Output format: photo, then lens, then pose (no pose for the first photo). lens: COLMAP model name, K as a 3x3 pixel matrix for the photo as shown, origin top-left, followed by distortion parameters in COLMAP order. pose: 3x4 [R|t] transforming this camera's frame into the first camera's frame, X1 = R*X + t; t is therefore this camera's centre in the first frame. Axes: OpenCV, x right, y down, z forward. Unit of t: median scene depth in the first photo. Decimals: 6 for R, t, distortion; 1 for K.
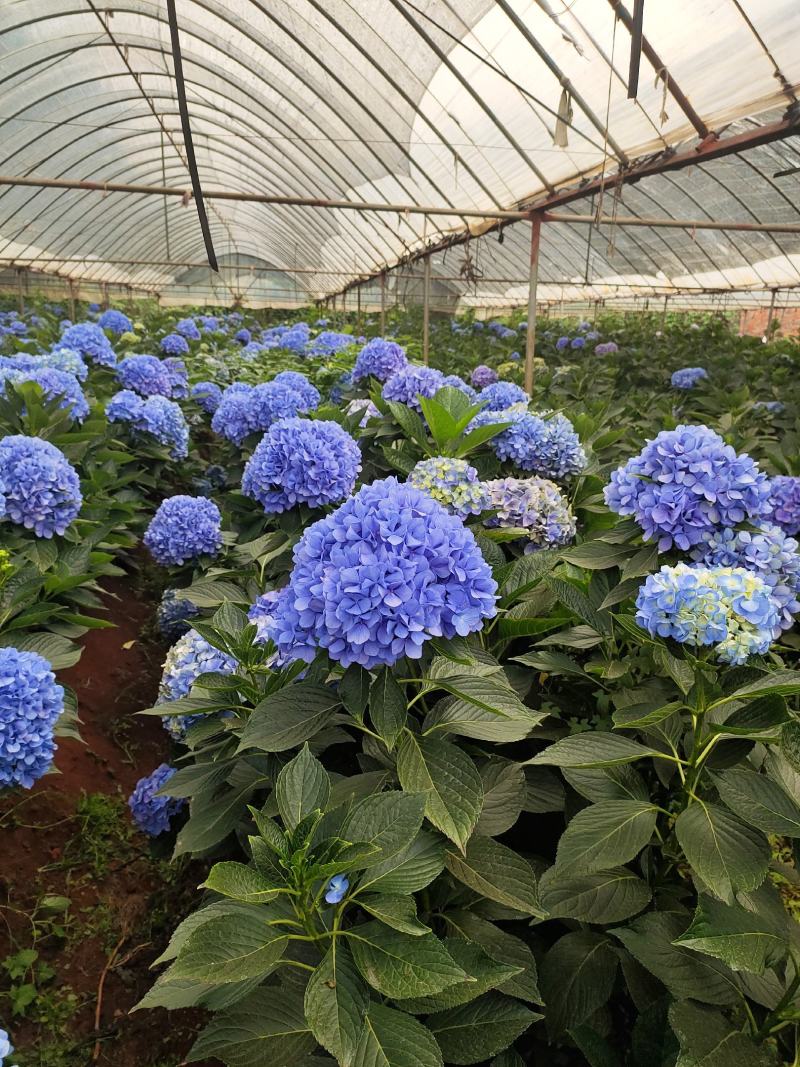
lens RADIAL K [[884.5, 0, 406.3], [0, 884.5, 532.1], [0, 0, 1]] dist [0.157903, -0.144335]
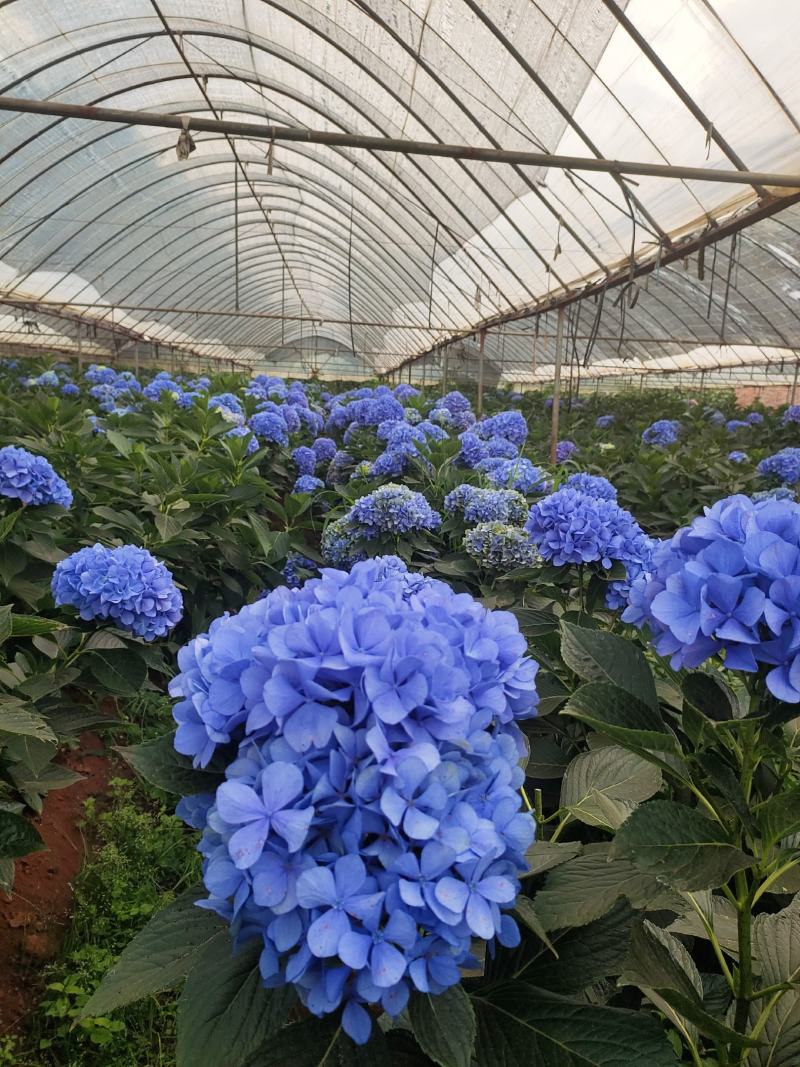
lens RADIAL K [[898.5, 0, 400.0], [0, 898.5, 533.5], [0, 0, 1]] dist [0.175120, 0.003242]
pose [[0.996954, 0.031682, -0.071263, 0.047533], [-0.037509, 0.995928, -0.081975, 0.121350], [0.068376, 0.084399, 0.994083, -0.437397]]
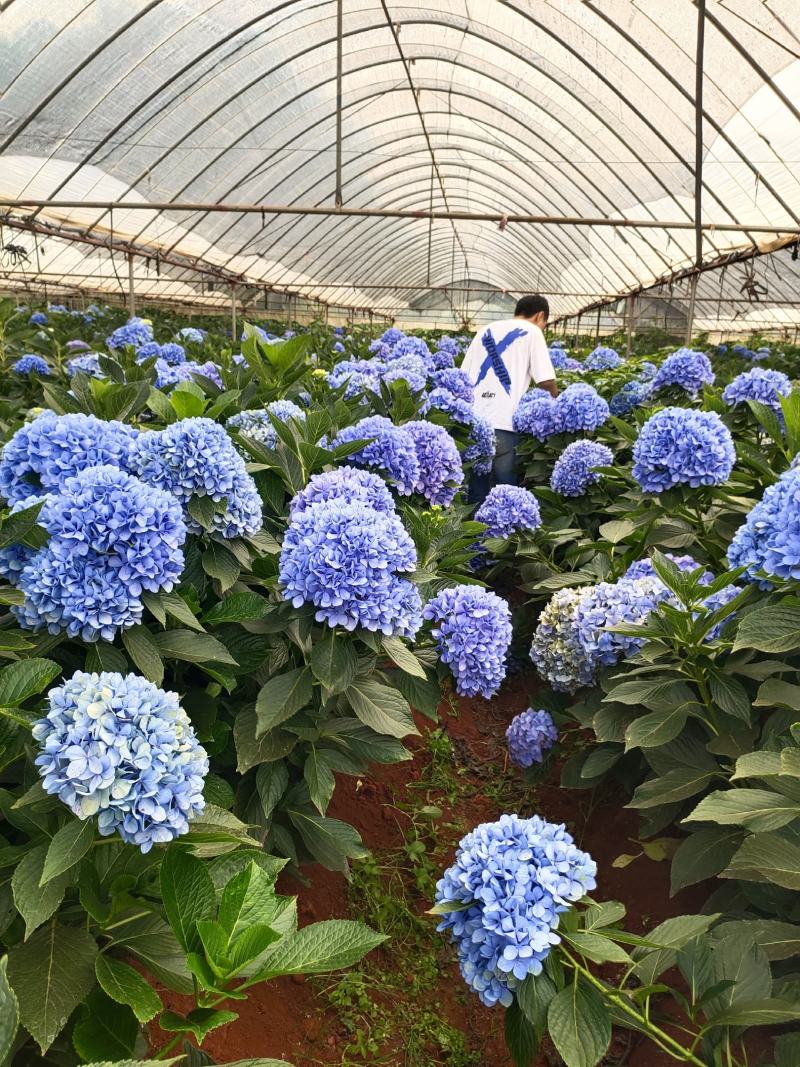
lens RADIAL K [[884.5, 0, 406.3], [0, 884.5, 532.1], [0, 0, 1]] dist [0.157903, -0.144335]
pose [[0.974065, 0.063717, -0.217113, -0.036317], [-0.069473, 0.997403, -0.018978, 0.012929], [0.215340, 0.033569, 0.975962, -0.029934]]
